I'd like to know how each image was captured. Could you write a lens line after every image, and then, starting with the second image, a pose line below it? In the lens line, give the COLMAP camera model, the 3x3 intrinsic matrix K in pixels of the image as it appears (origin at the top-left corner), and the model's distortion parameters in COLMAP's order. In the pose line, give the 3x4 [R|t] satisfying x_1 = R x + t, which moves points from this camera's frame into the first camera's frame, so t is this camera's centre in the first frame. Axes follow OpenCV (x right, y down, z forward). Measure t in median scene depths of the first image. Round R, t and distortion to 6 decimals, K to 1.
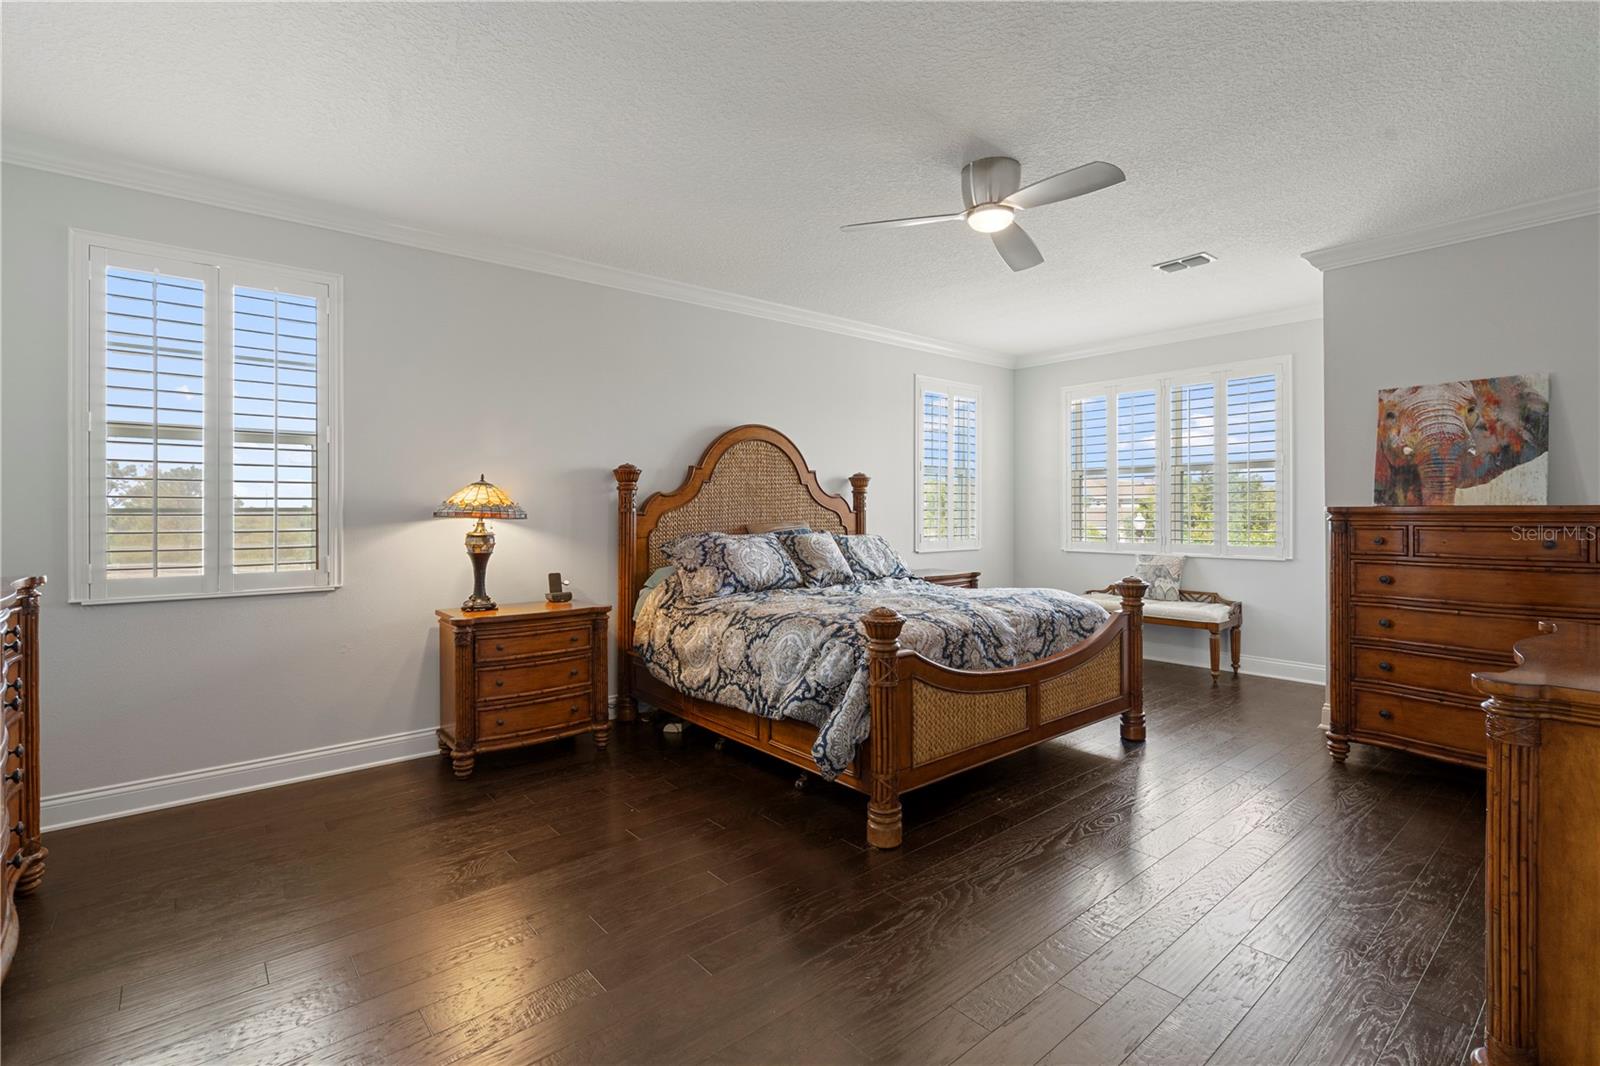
lens RADIAL K [[731.5, 0, 789.9], [0, 731.5, 524.0], [0, 0, 1]] dist [-0.007762, 0.001248]
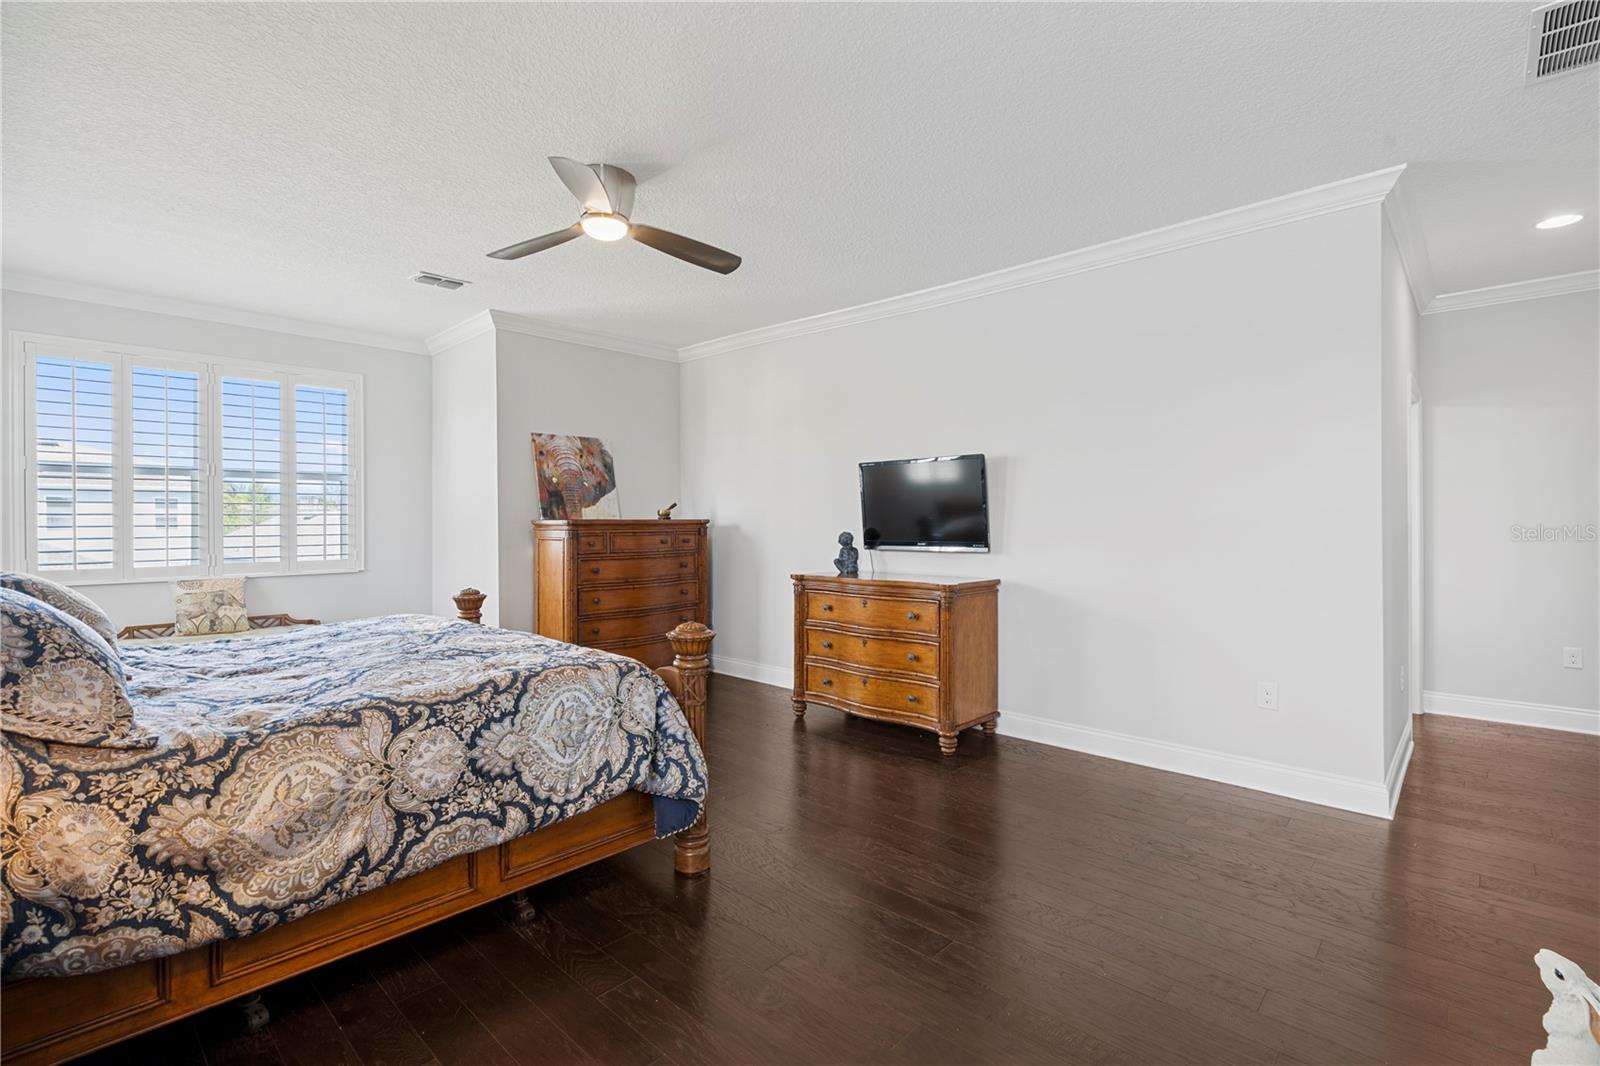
lens RADIAL K [[731.5, 0, 810.3], [0, 731.5, 533.8], [0, 0, 1]] dist [-0.007762, 0.001248]
pose [[-0.129353, -0.013876, 0.991502, -0.625381], [0.021856, 0.999619, 0.016841, -0.010788], [-0.991358, 0.023849, -0.129000, 0.717408]]
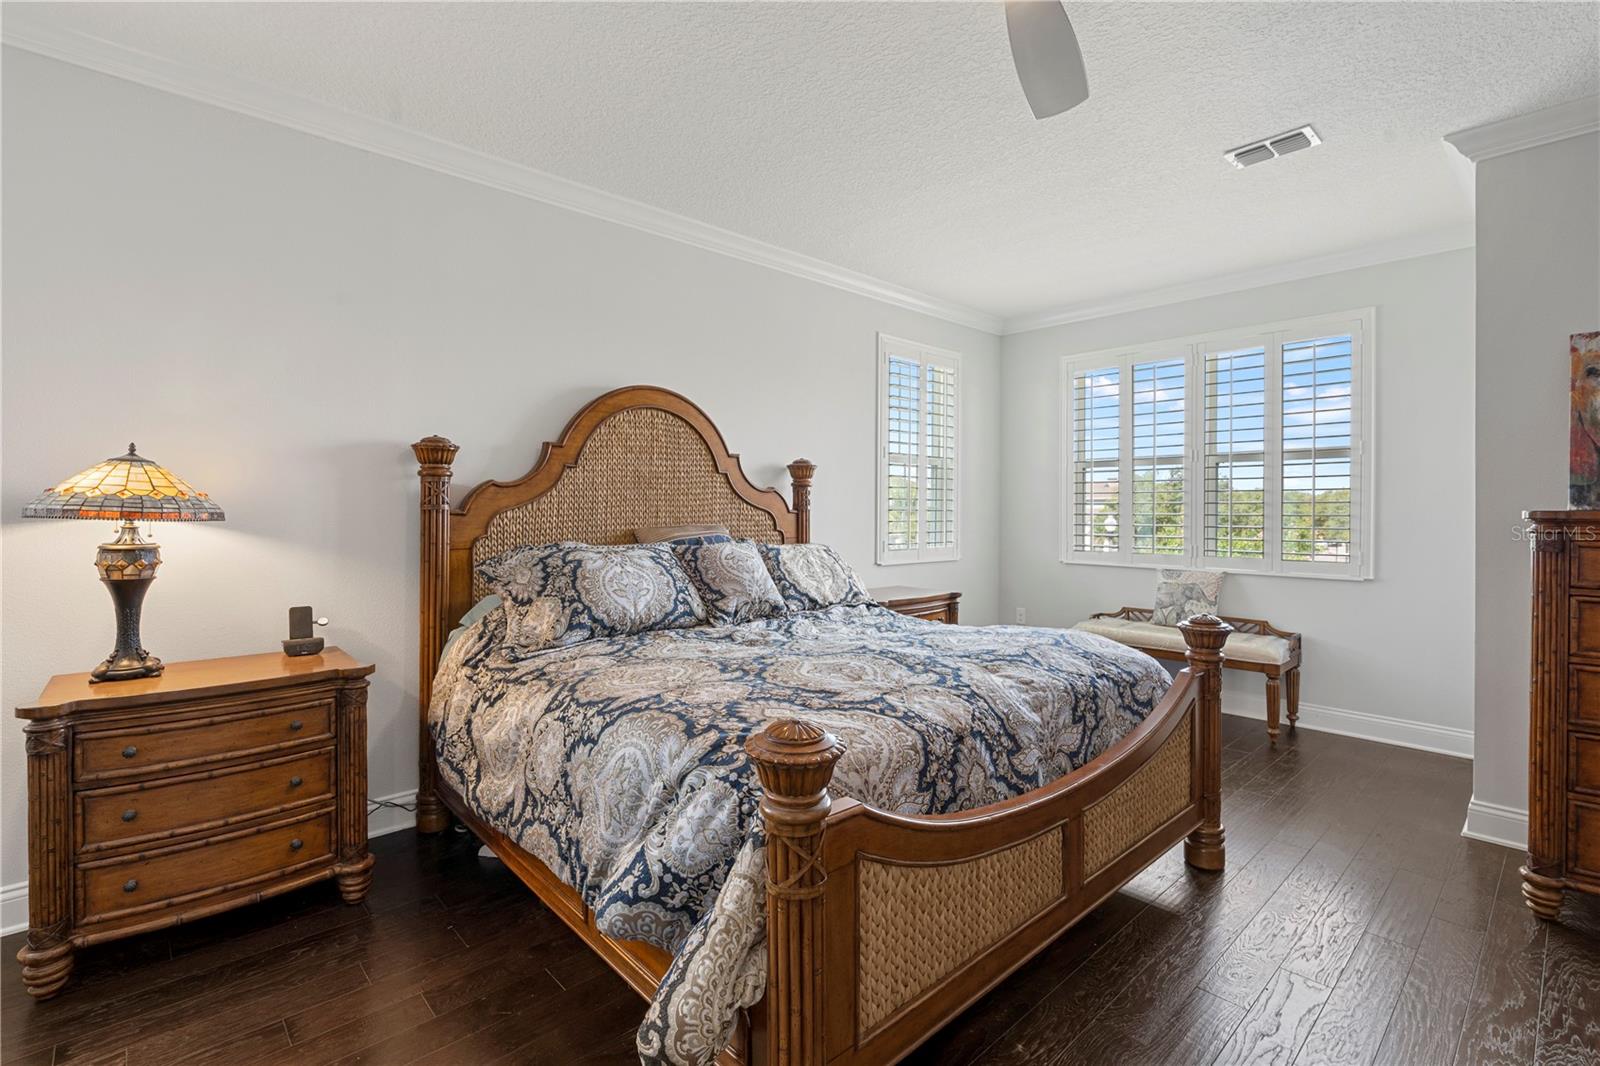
lens RADIAL K [[731.5, 0, 790.1], [0, 731.5, 521.6], [0, 0, 1]] dist [-0.007762, 0.001248]
pose [[0.998910, 0.006612, 0.046214, 0.075750], [-0.006571, 0.999978, -0.001048, -0.009075], [-0.046220, 0.000744, 0.998931, 0.399039]]
